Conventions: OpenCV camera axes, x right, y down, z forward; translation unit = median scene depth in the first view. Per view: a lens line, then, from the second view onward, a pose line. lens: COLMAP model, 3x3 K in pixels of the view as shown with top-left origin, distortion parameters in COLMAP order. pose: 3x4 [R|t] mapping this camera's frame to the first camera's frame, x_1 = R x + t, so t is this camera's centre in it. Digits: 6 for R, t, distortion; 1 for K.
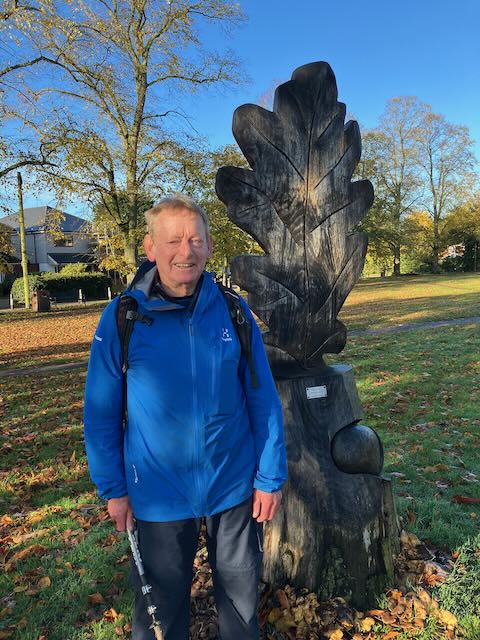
lens RADIAL K [[547.2, 0, 240.0], [0, 547.2, 320.0], [0, 0, 1]] dist [0.109775, -0.193613]
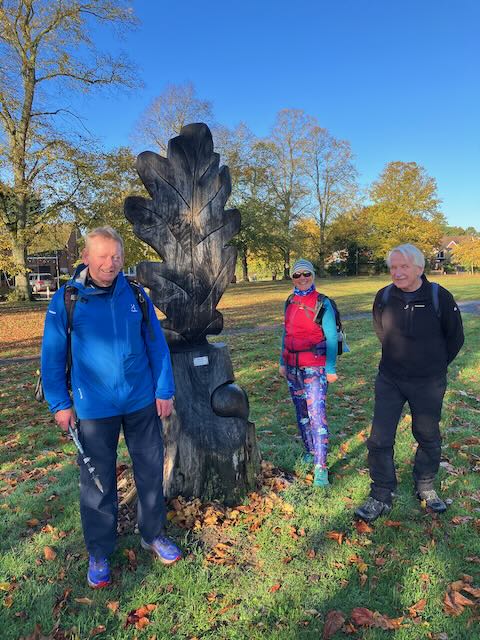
lens RADIAL K [[547.2, 0, 240.0], [0, 547.2, 320.0], [0, 0, 1]] dist [0.109775, -0.193613]
pose [[0.982476, -0.008779, 0.186180, -0.010582], [0.009718, 0.999944, -0.004131, 0.017294], [-0.186134, 0.005868, 0.982507, -0.196922]]
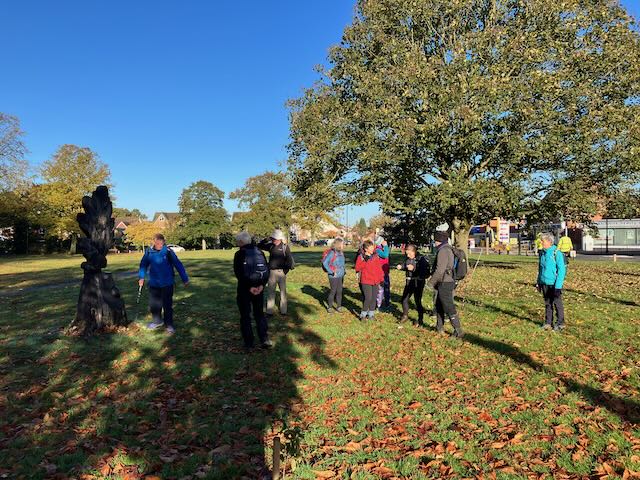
lens RADIAL K [[547.2, 0, 320.0], [0, 547.2, 240.0], [0, 0, 1]] dist [0.109775, -0.193613]
pose [[0.620289, 0.021589, 0.784076, -0.981539], [0.068914, 0.994256, -0.081894, 0.152804], [-0.781340, 0.104832, 0.615238, -1.249050]]
